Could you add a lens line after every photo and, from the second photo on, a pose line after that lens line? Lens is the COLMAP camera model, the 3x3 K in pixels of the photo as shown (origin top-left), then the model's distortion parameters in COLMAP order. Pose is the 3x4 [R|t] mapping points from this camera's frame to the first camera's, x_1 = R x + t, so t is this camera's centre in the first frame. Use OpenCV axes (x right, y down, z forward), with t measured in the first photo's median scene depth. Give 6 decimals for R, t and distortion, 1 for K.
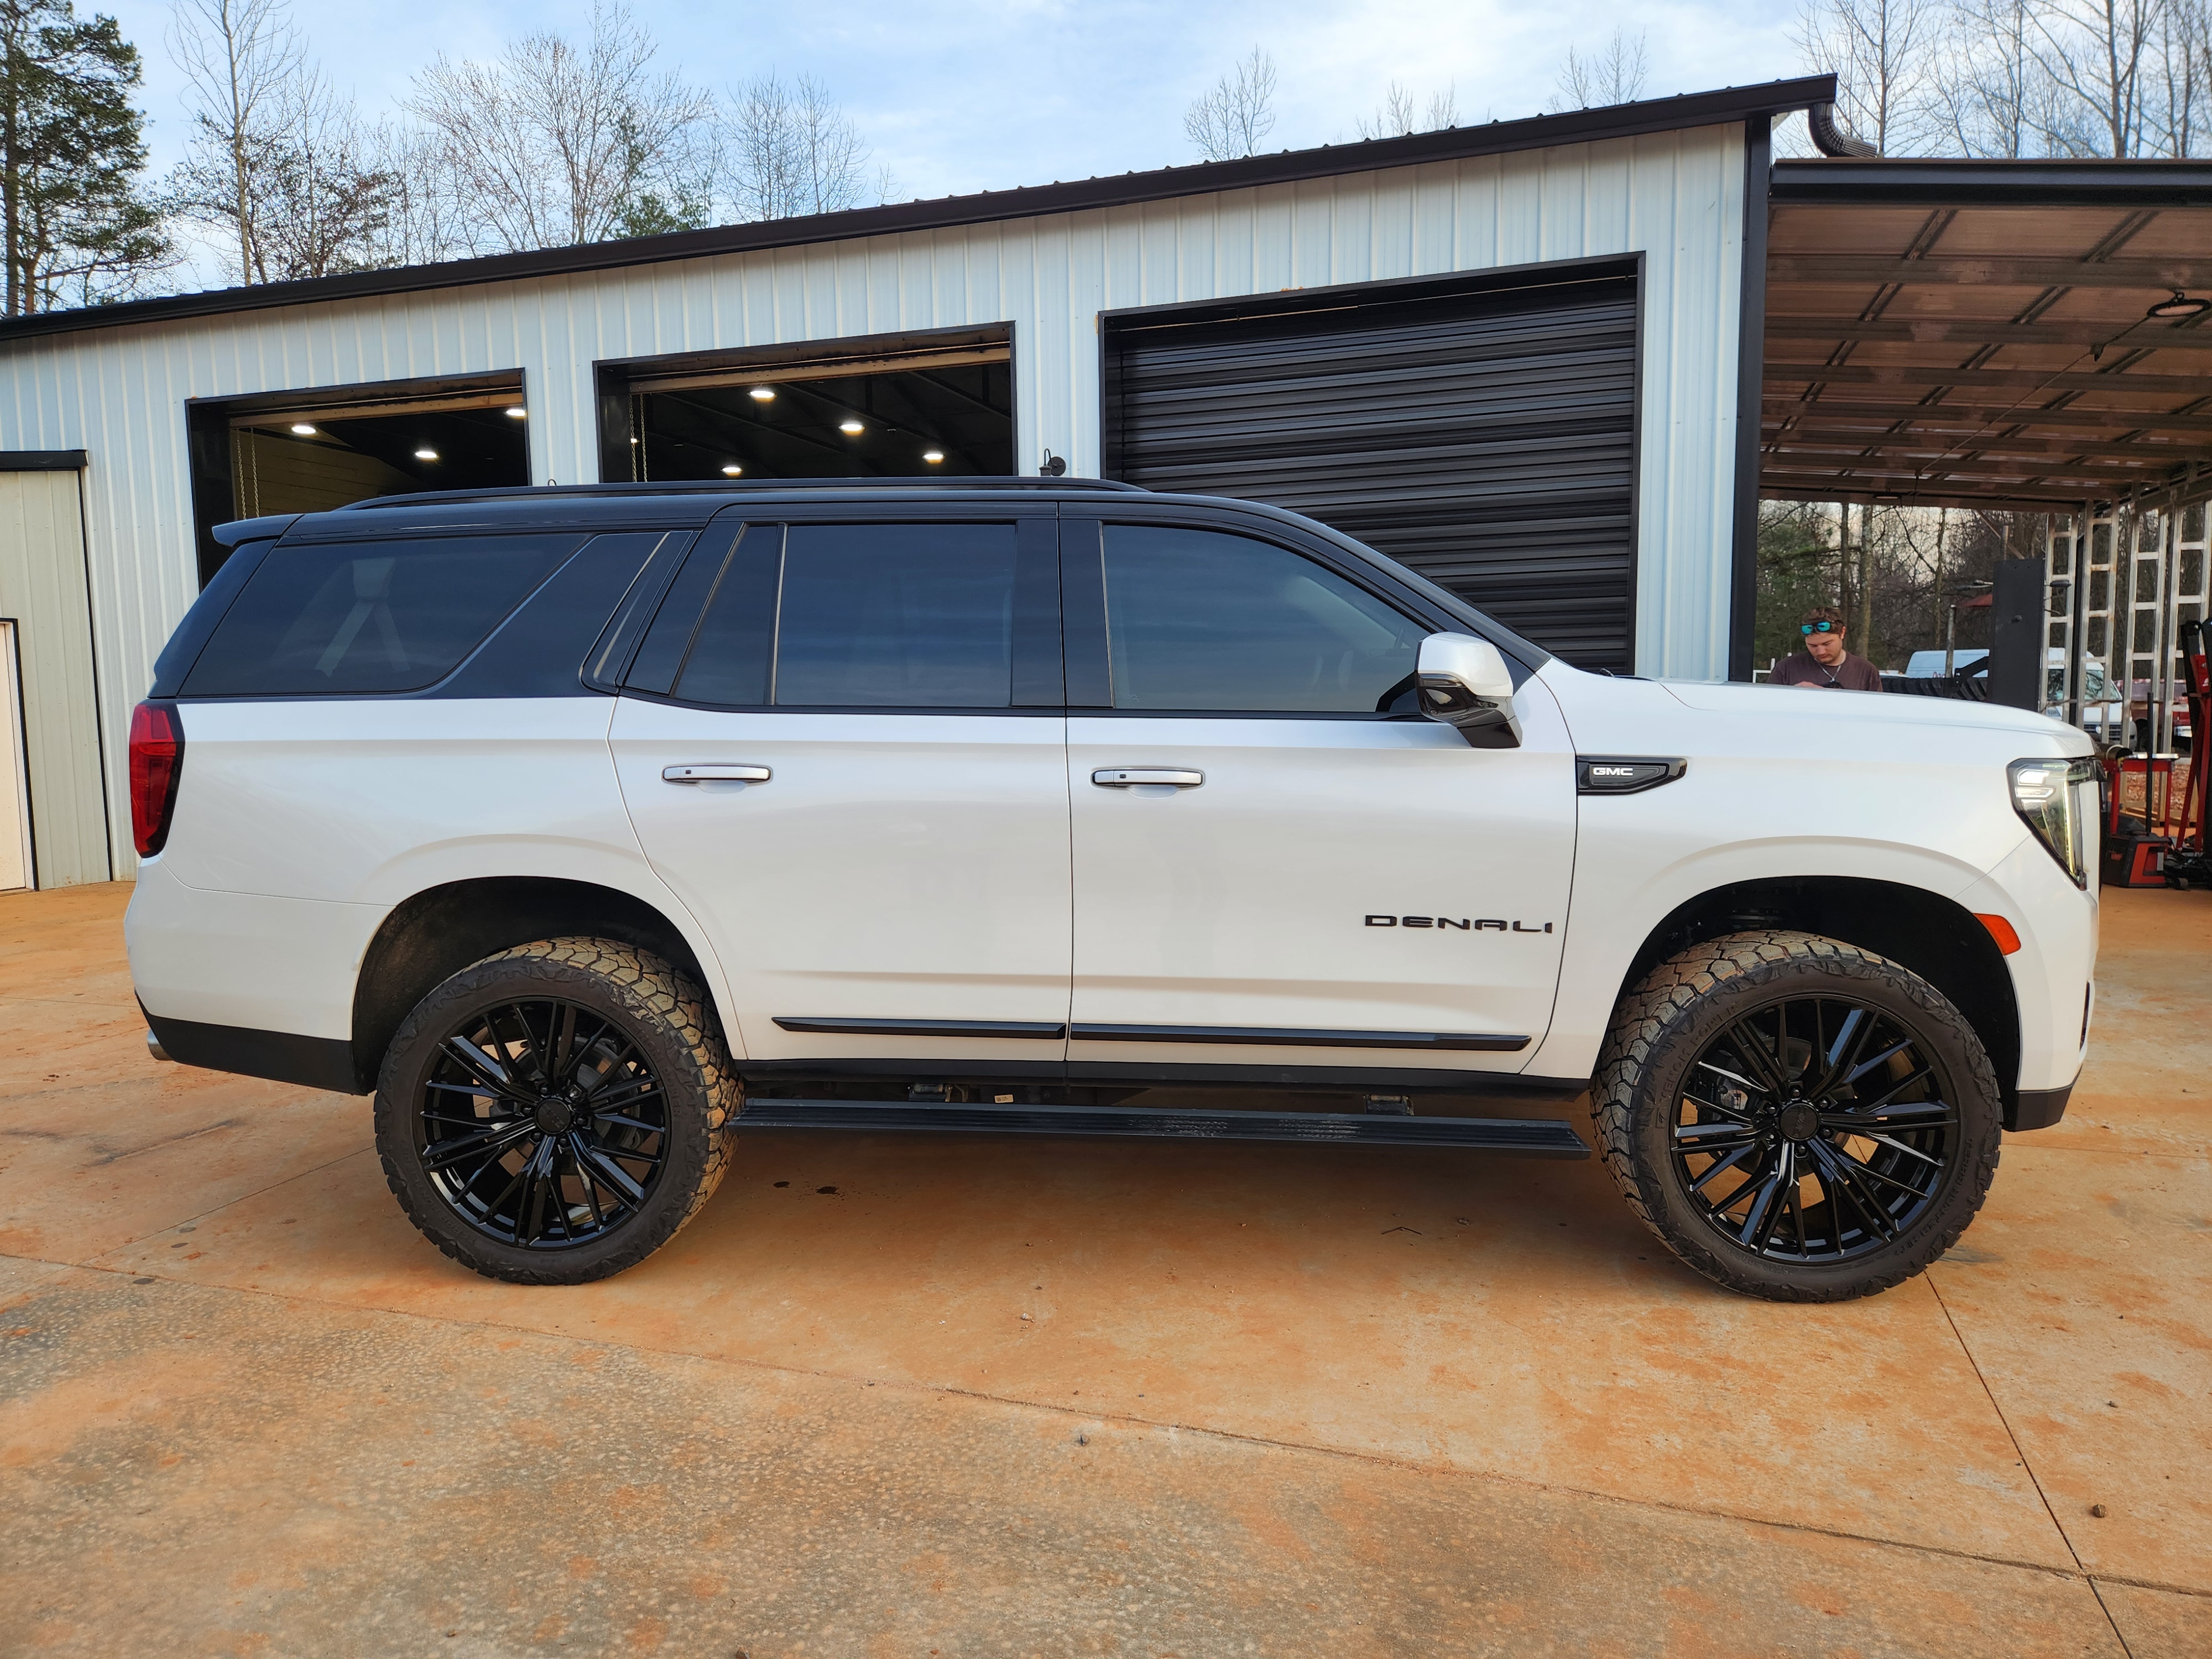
lens RADIAL K [[1534.8, 0, 1106.0], [0, 1534.8, 829.5], [0, 0, 1]] dist [0.081849, -0.069013]
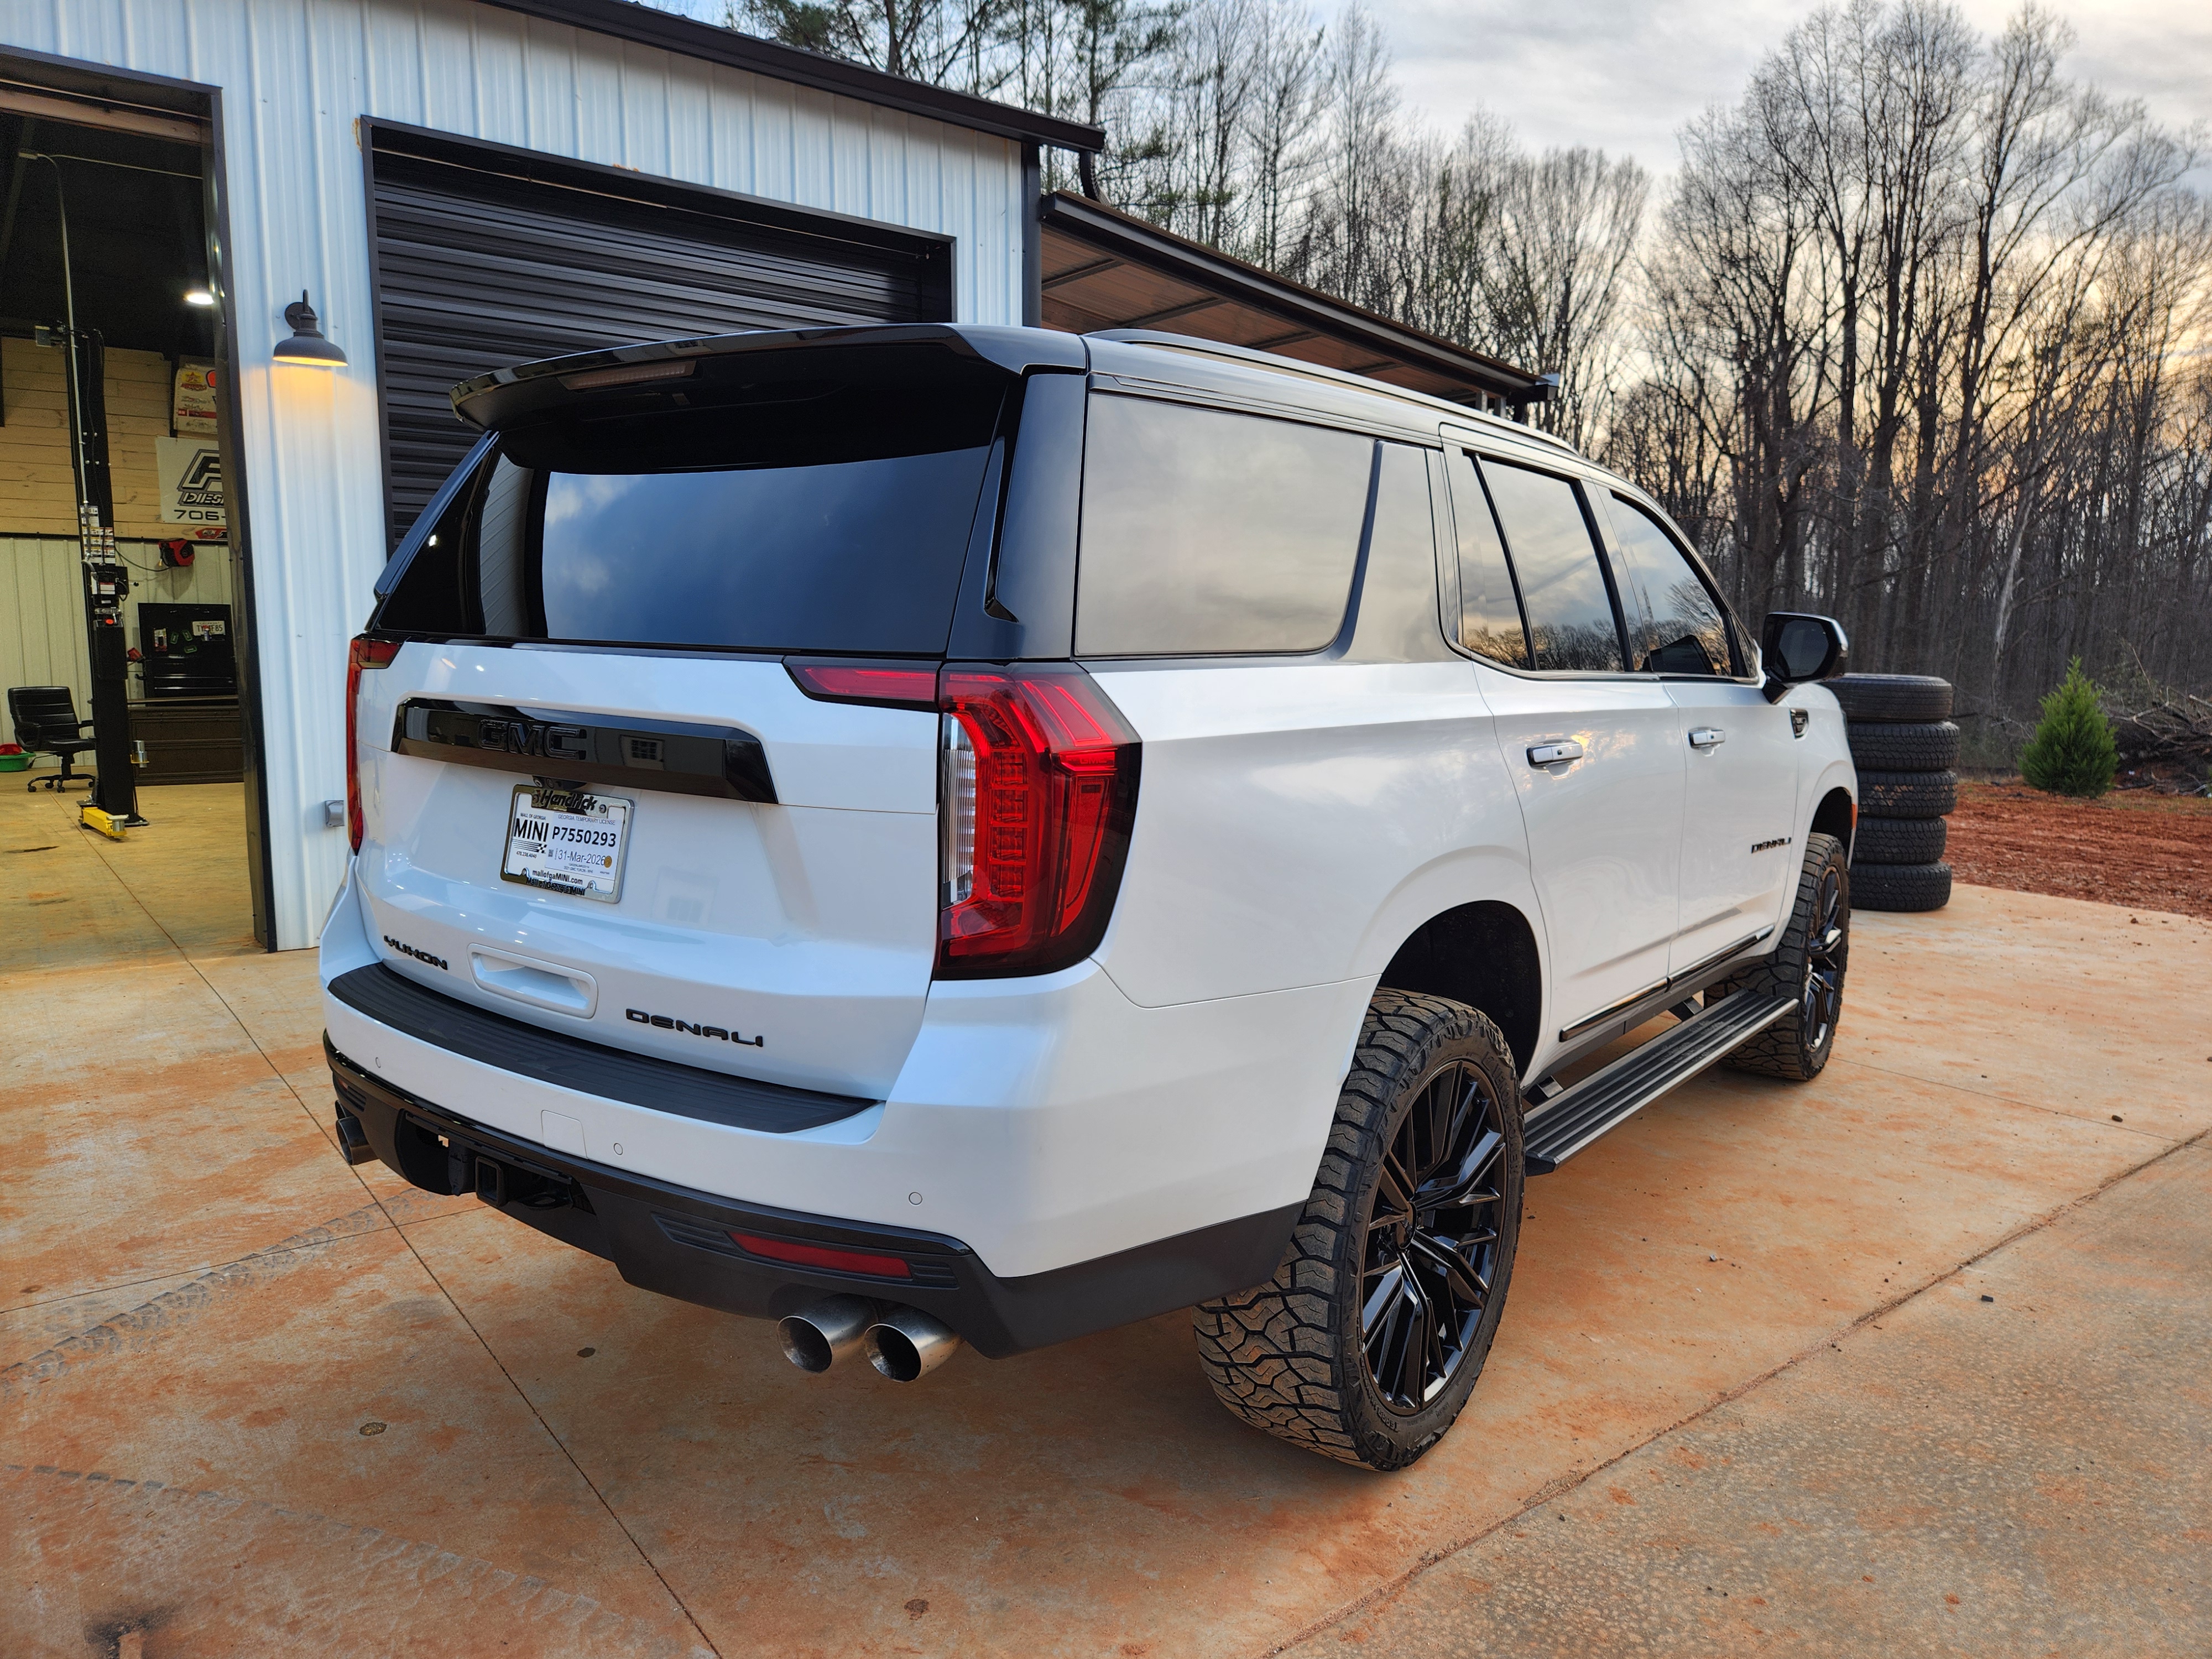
lens RADIAL K [[1534.8, 0, 1106.0], [0, 1534.8, 829.5], [0, 0, 1]] dist [0.081849, -0.069013]
pose [[0.525791, -0.087606, 0.846091, -1.125071], [0.065412, 0.995901, 0.062468, -0.064019], [-0.848095, 0.022499, 0.529366, 0.782958]]
